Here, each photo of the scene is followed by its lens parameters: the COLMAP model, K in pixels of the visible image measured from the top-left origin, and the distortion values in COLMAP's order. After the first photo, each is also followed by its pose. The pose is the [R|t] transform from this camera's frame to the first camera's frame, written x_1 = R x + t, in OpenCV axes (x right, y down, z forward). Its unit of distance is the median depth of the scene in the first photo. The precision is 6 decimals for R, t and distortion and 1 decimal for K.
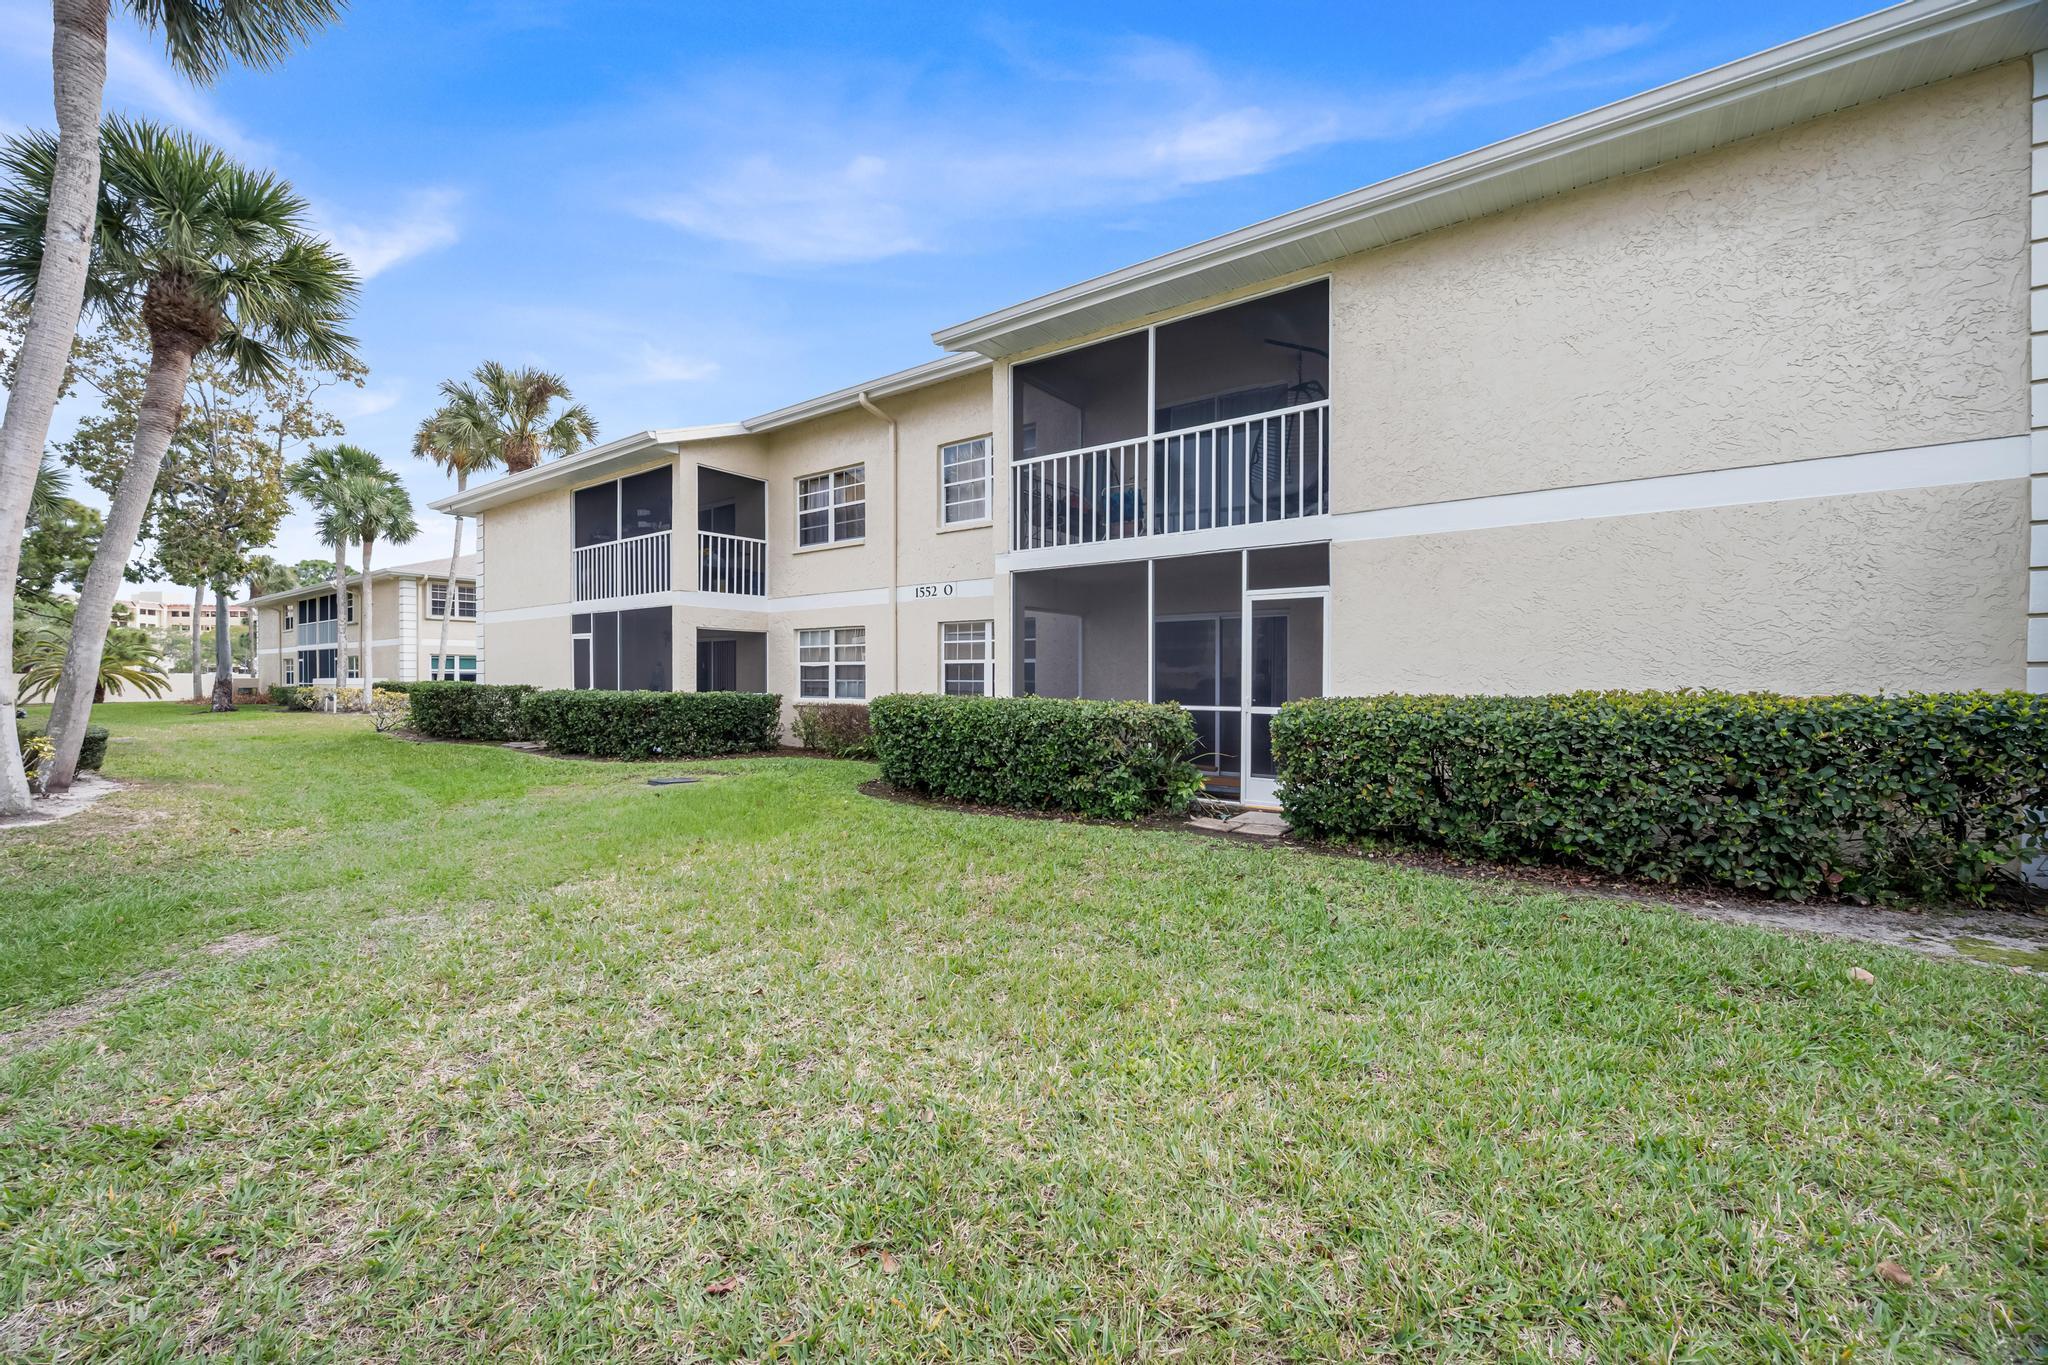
lens RADIAL K [[828.8, 0, 998.6], [0, 828.8, 685.6], [0, 0, 1]] dist [-0.002706, 0.000518]
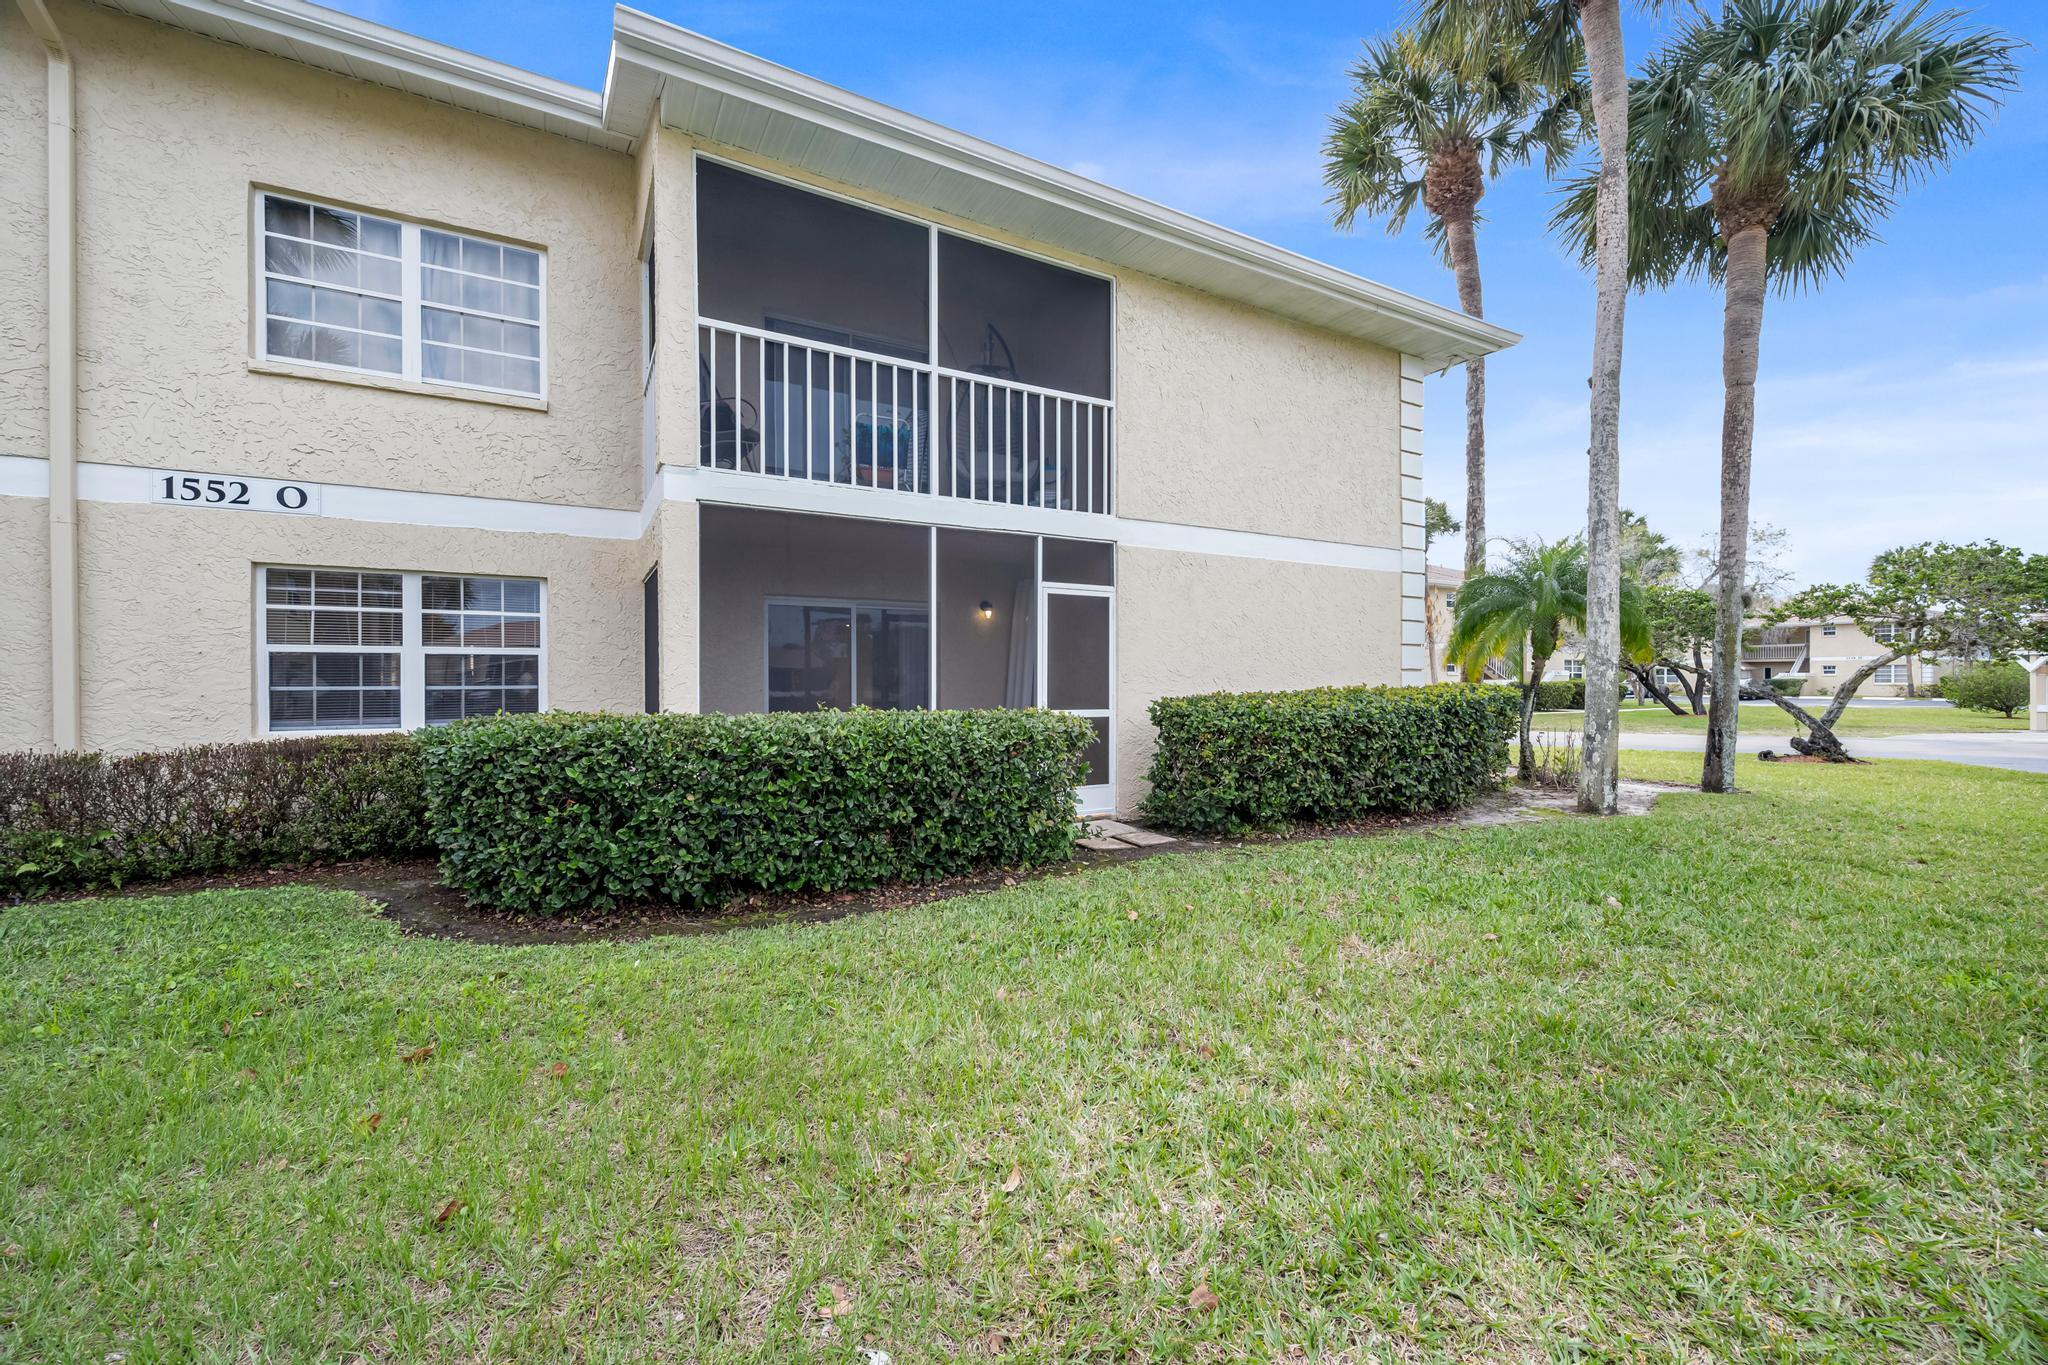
lens RADIAL K [[828.8, 0, 1018.5], [0, 828.8, 684.4], [0, 0, 1]] dist [-0.002706, 0.000518]
pose [[0.377919, -0.007578, 0.925808, -0.554643], [0.013203, 0.999909, 0.002795, -0.006181], [-0.925745, 0.011167, 0.377985, 0.699452]]
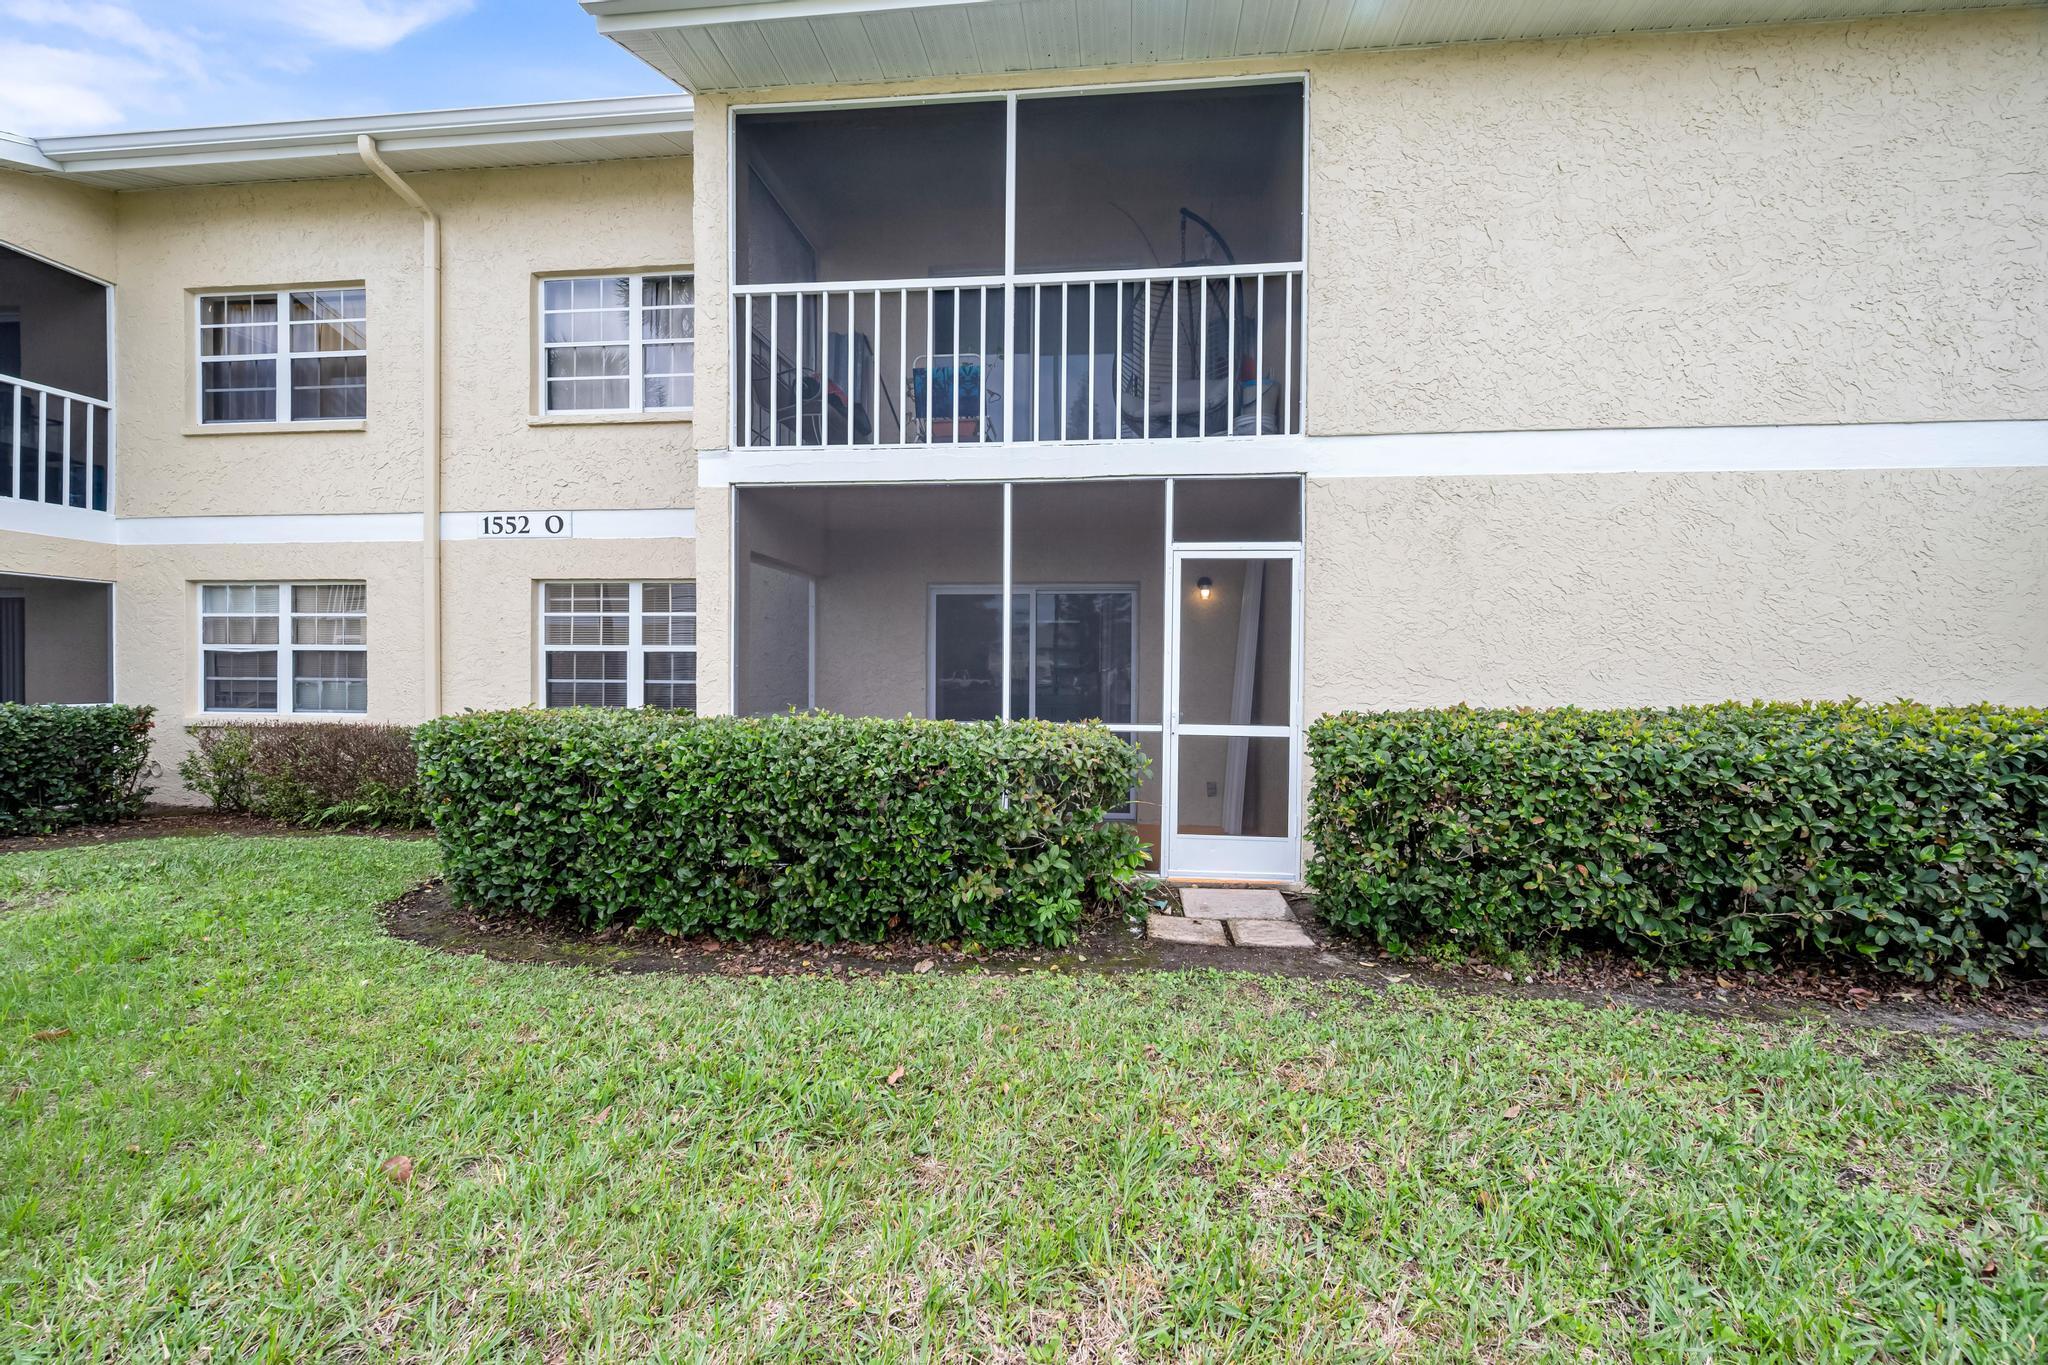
lens RADIAL K [[828.8, 0, 1040.8], [0, 828.8, 685.4], [0, 0, 1]] dist [-0.002706, 0.000518]
pose [[0.848126, -0.001302, 0.529792, -0.127778], [-0.000362, 0.999995, 0.003038, -0.006814], [-0.529794, -0.002768, 0.848122, 0.522822]]
